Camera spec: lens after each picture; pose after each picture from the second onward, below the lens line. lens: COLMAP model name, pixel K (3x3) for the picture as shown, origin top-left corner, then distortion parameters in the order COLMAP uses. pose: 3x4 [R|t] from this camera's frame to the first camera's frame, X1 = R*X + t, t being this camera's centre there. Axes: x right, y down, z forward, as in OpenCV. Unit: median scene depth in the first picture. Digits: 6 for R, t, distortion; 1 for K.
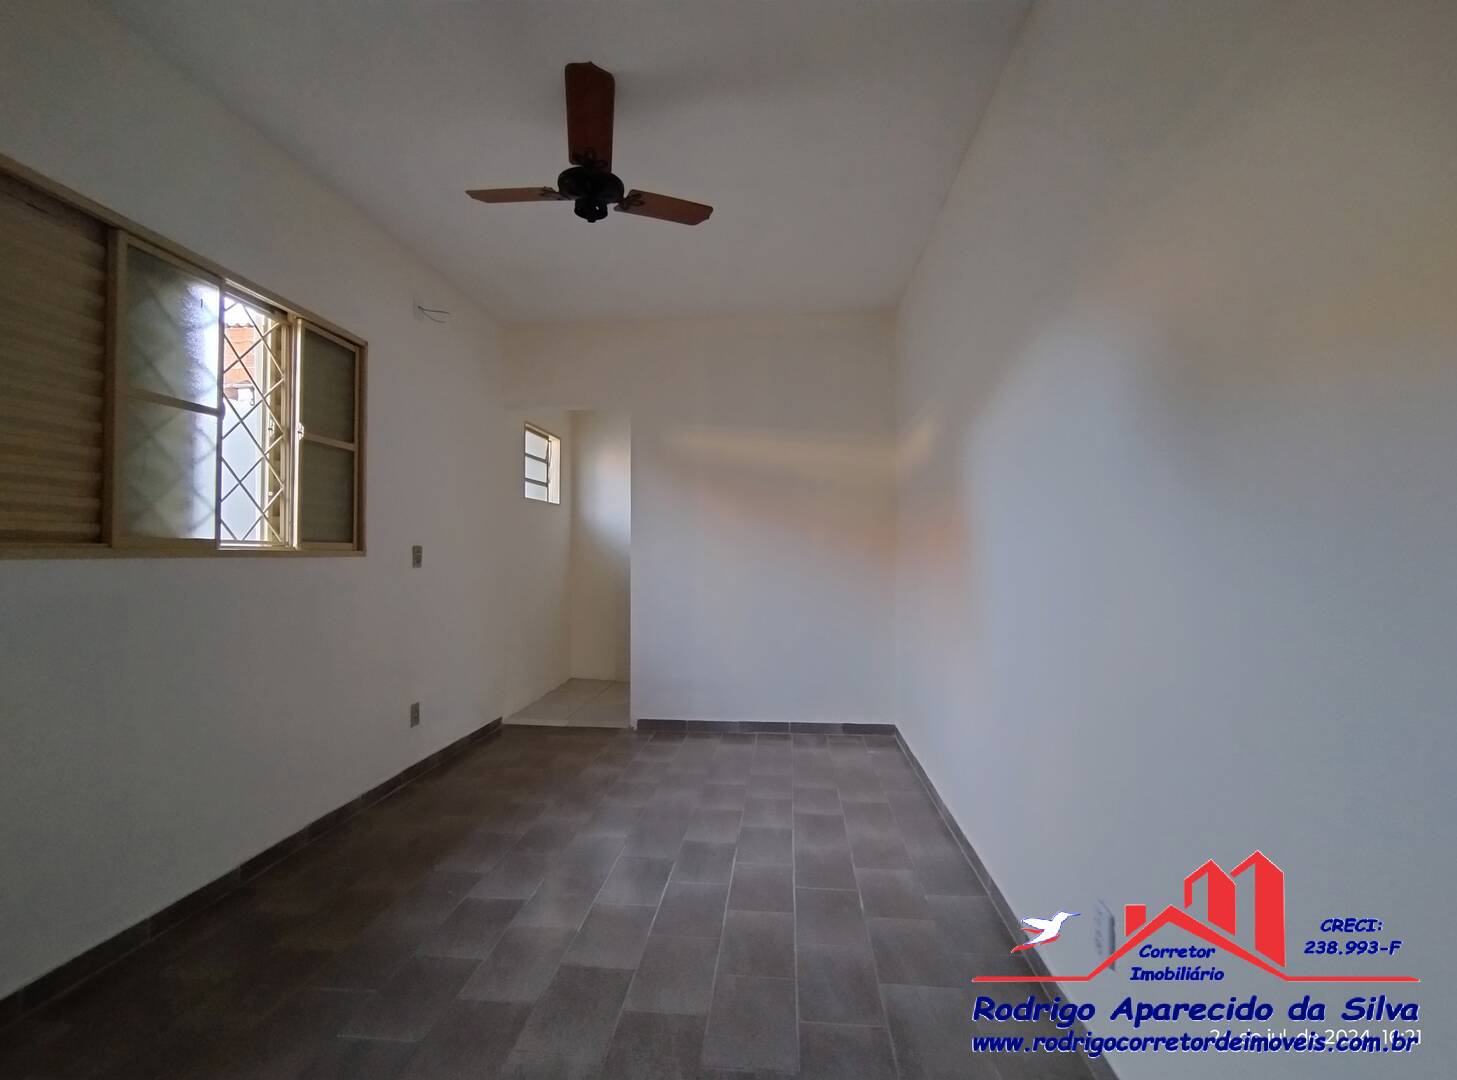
lens RADIAL K [[670.0, 0, 727.1], [0, 670.0, 543.1], [0, 0, 1]] dist [0.000247, -0.000021]
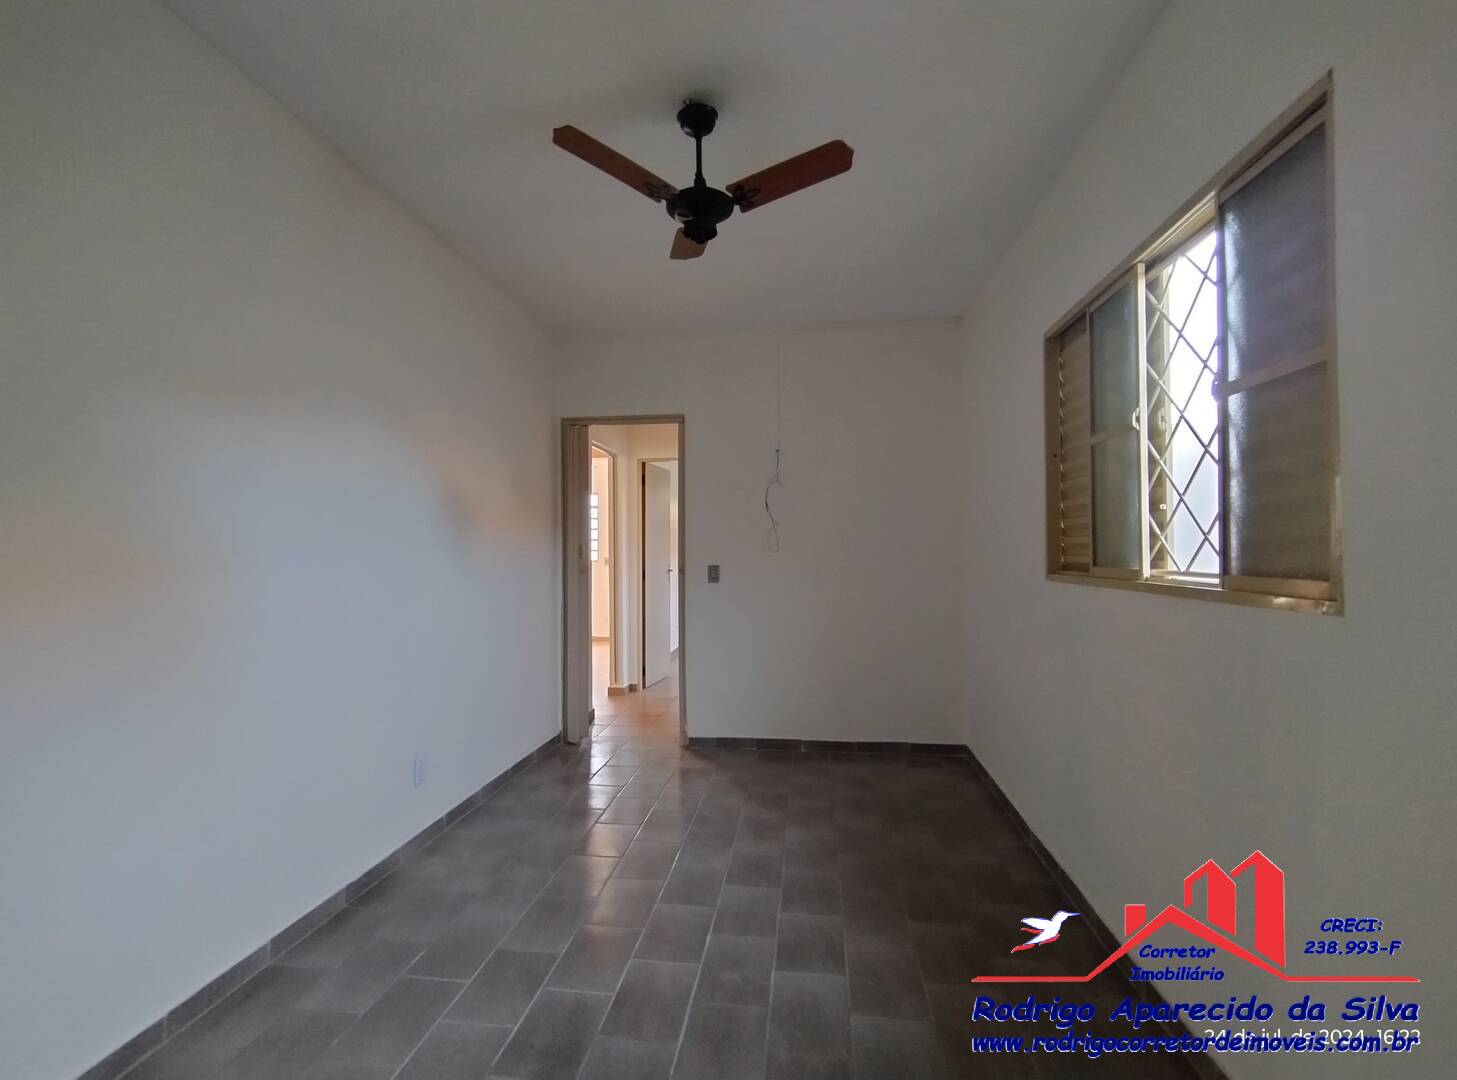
lens RADIAL K [[670.0, 0, 727.1], [0, 670.0, 543.1], [0, 0, 1]] dist [0.000247, -0.000021]
pose [[-0.999230, 0.005733, 0.038823, -0.256887], [0.004695, 0.999630, -0.026778, -0.018822], [-0.038962, -0.026575, -0.998887, 1.815426]]
